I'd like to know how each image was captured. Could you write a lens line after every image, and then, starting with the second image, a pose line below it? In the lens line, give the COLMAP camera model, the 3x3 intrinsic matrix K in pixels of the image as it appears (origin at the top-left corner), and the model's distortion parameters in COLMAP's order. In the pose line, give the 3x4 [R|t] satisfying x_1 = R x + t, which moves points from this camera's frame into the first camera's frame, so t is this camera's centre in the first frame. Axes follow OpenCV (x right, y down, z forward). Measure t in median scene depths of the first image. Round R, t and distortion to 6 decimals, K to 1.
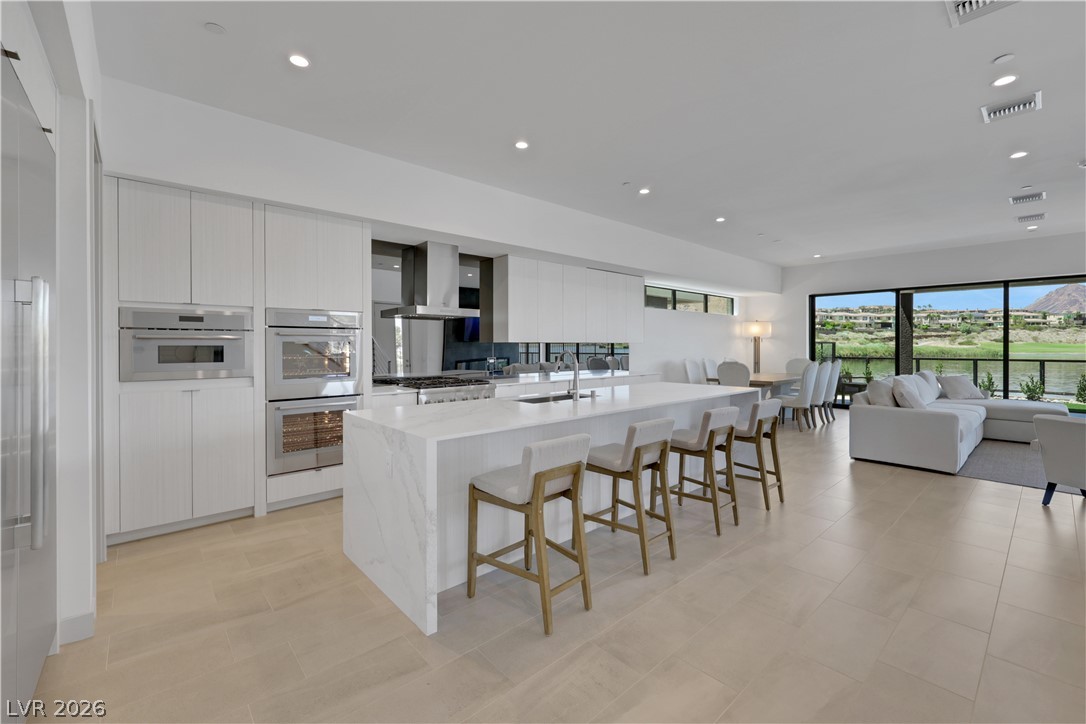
lens RADIAL K [[463.7, 0, 544.8], [0, 463.7, 346.7], [0, 0, 1]] dist [-0.001151, 0.000582]
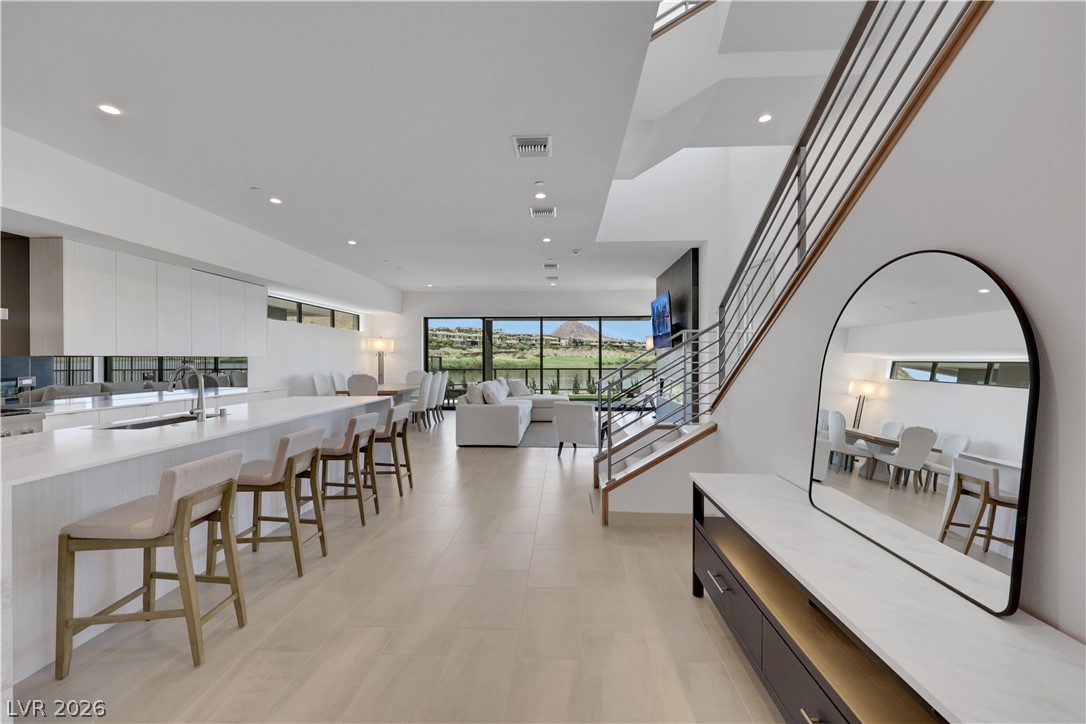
lens RADIAL K [[451.2, 0, 546.0], [0, 451.2, 358.6], [0, 0, 1]] dist [0.000648, -0.000006]
pose [[0.701753, 0.000043, 0.712421, -0.033575], [0.003272, 0.999989, -0.003282, 0.000099], [-0.712413, 0.004634, 0.701745, -0.033996]]
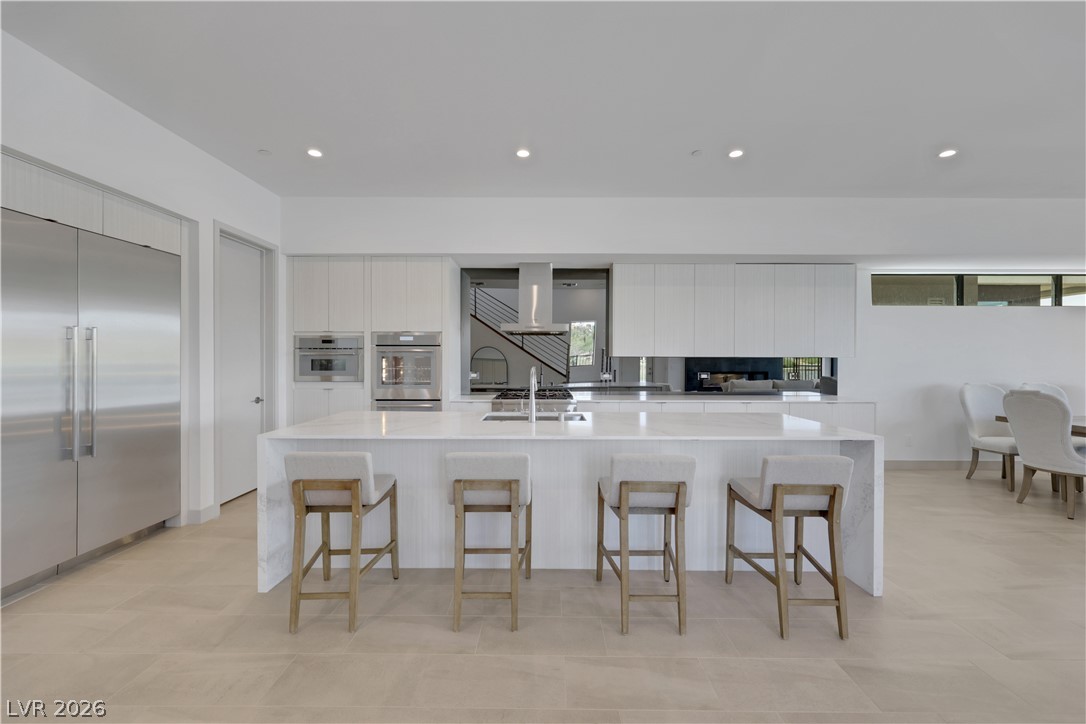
lens RADIAL K [[443.0, 0, 545.9], [0, 443.0, 360.1], [0, 0, 1]] dist [0.002532, 0.000149]
pose [[0.737108, 0.008354, -0.675724, 0.245208], [-0.006021, 0.999965, 0.005794, -0.003908], [0.675748, -0.000202, 0.737132, 0.138927]]
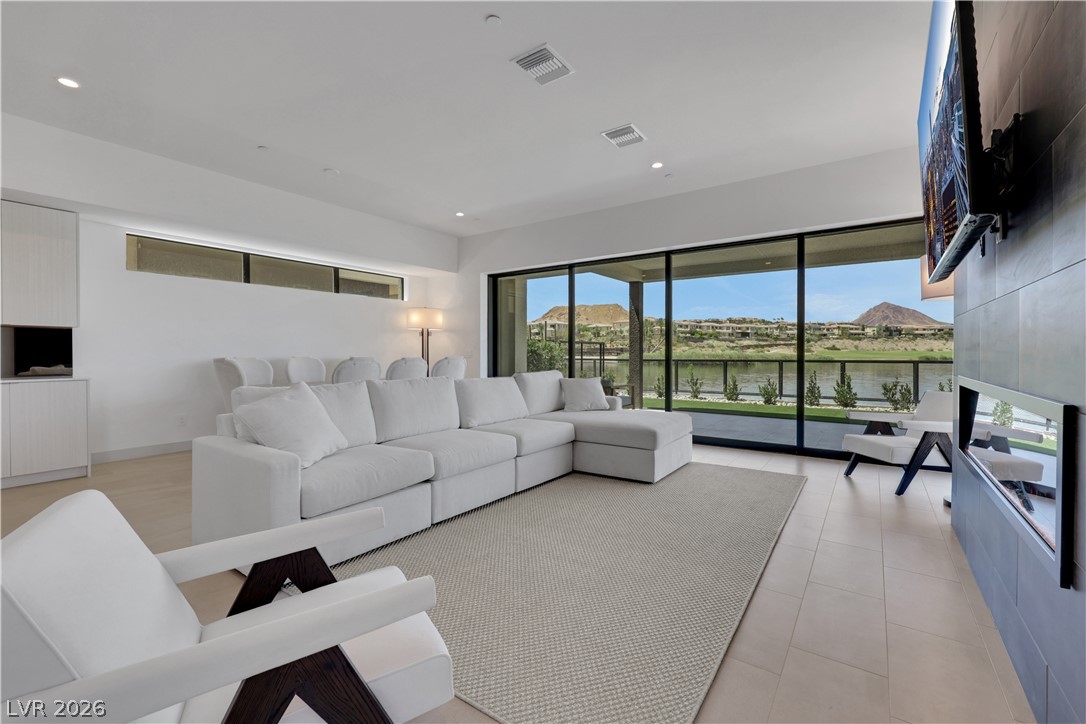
lens RADIAL K [[463.7, 0, 540.0], [0, 463.7, 355.7], [0, 0, 1]] dist [-0.001151, 0.000582]
pose [[0.977672, -0.001248, 0.210135, 0.494759], [0.000546, 0.999994, 0.003401, 0.019308], [-0.210138, -0.003210, 0.977667, 0.237385]]
